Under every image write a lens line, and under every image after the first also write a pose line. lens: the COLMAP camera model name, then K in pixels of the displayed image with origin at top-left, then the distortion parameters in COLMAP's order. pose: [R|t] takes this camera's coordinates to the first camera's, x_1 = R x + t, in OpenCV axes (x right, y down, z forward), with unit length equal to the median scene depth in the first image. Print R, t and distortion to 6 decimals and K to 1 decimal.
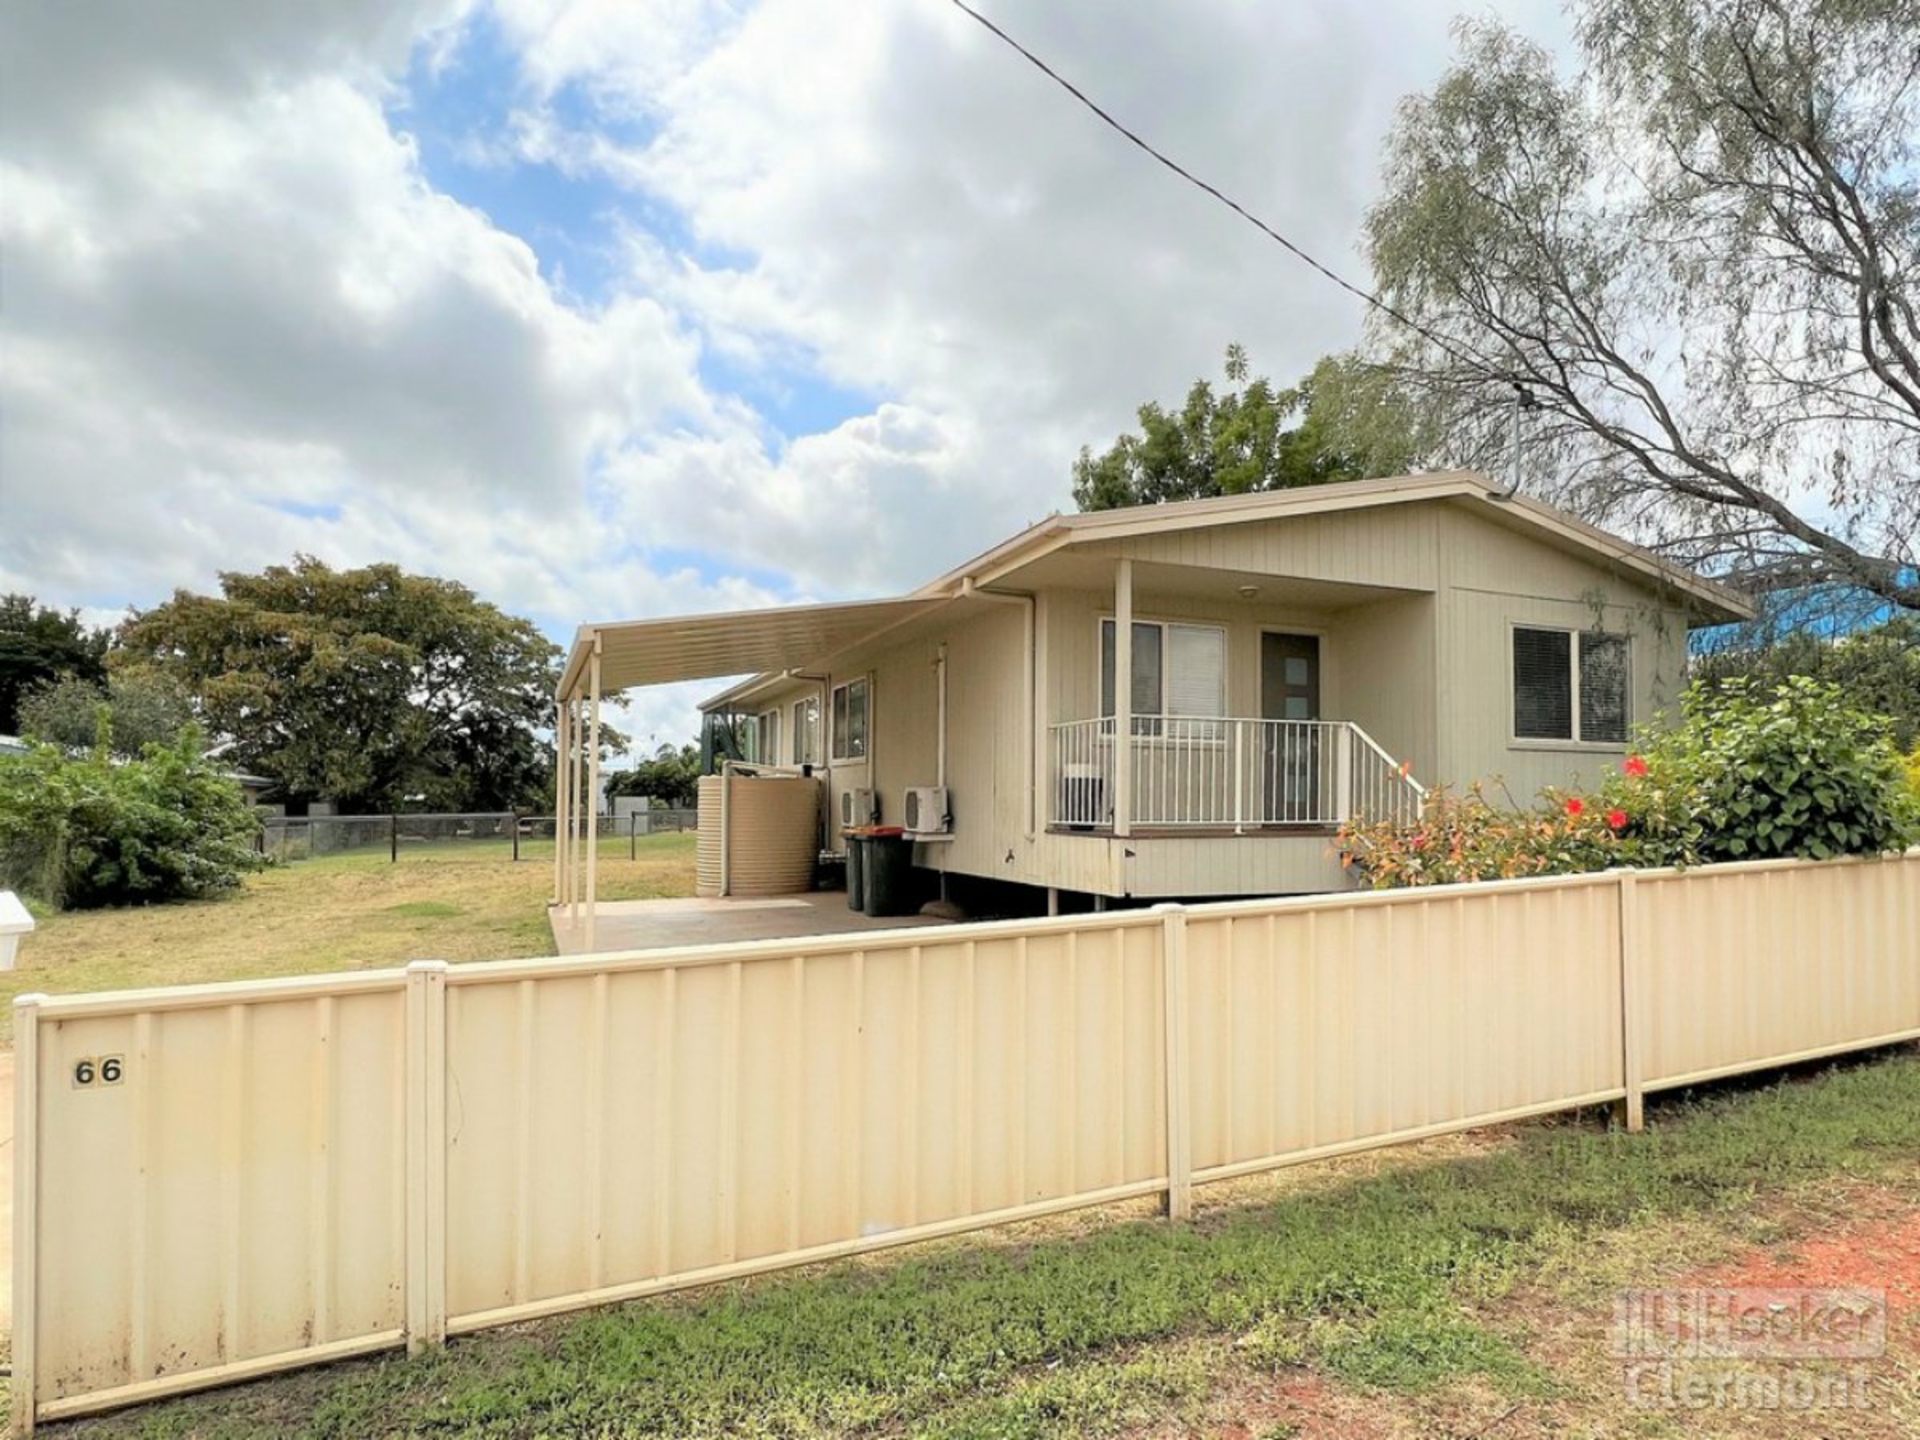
lens RADIAL K [[1053.4, 0, 960.0], [0, 1053.4, 720.0], [0, 0, 1]] dist [-0.001029, -0.000190]
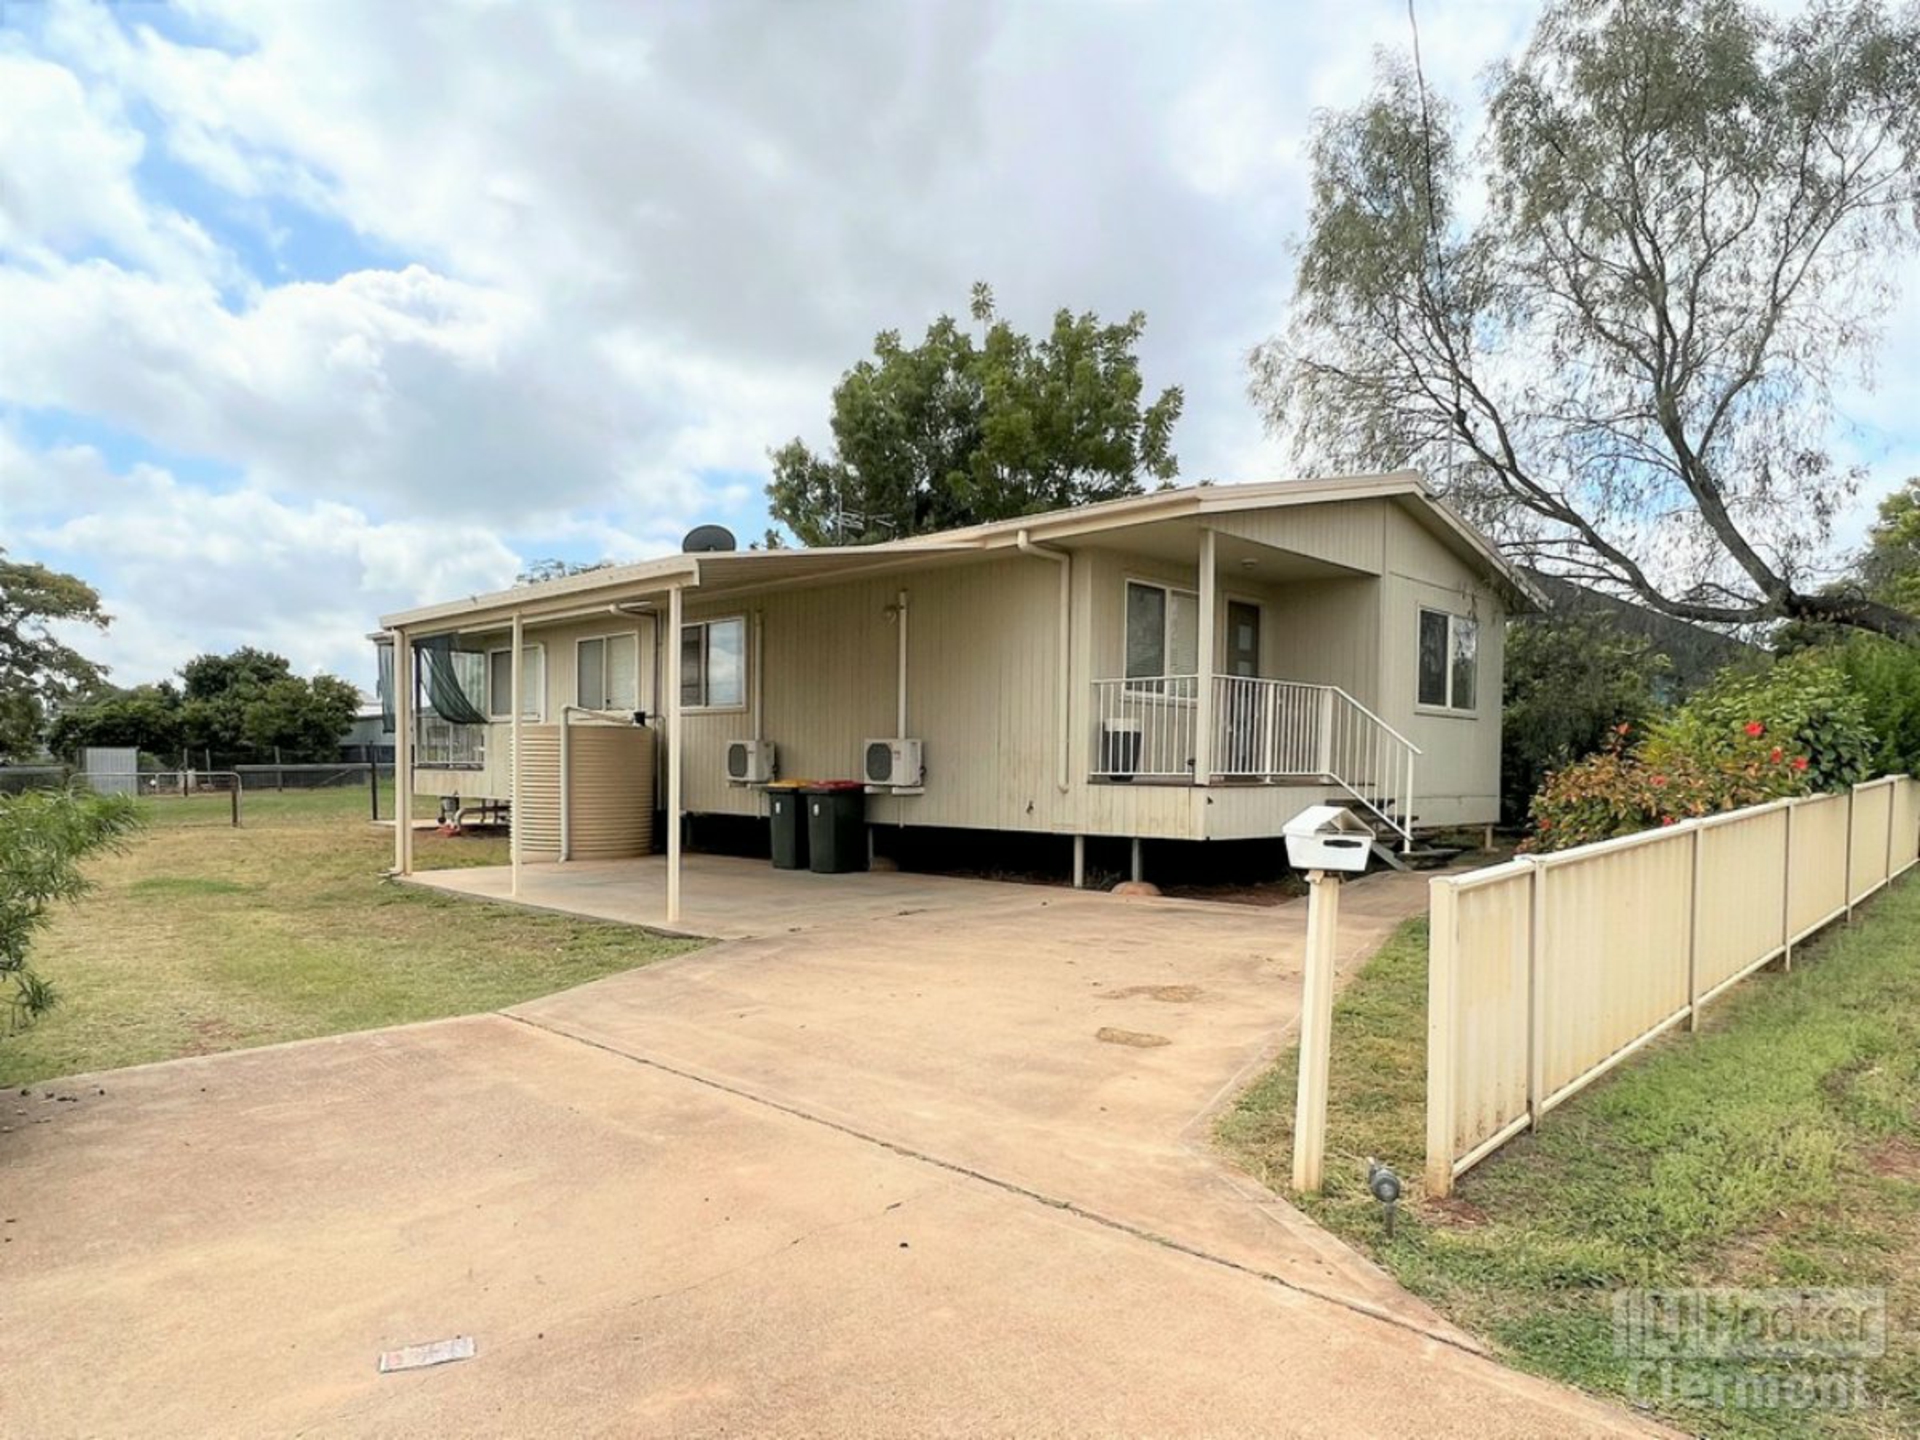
lens RADIAL K [[1185.2, 0, 958.7], [0, 1185.2, 752.4], [0, 0, 1]] dist [-0.029955, -0.000996]
pose [[0.923416, 0.009331, 0.383688, -0.389517], [-0.036121, 0.997380, 0.062675, 0.006052], [-0.382098, -0.071734, 0.921333, -0.022629]]
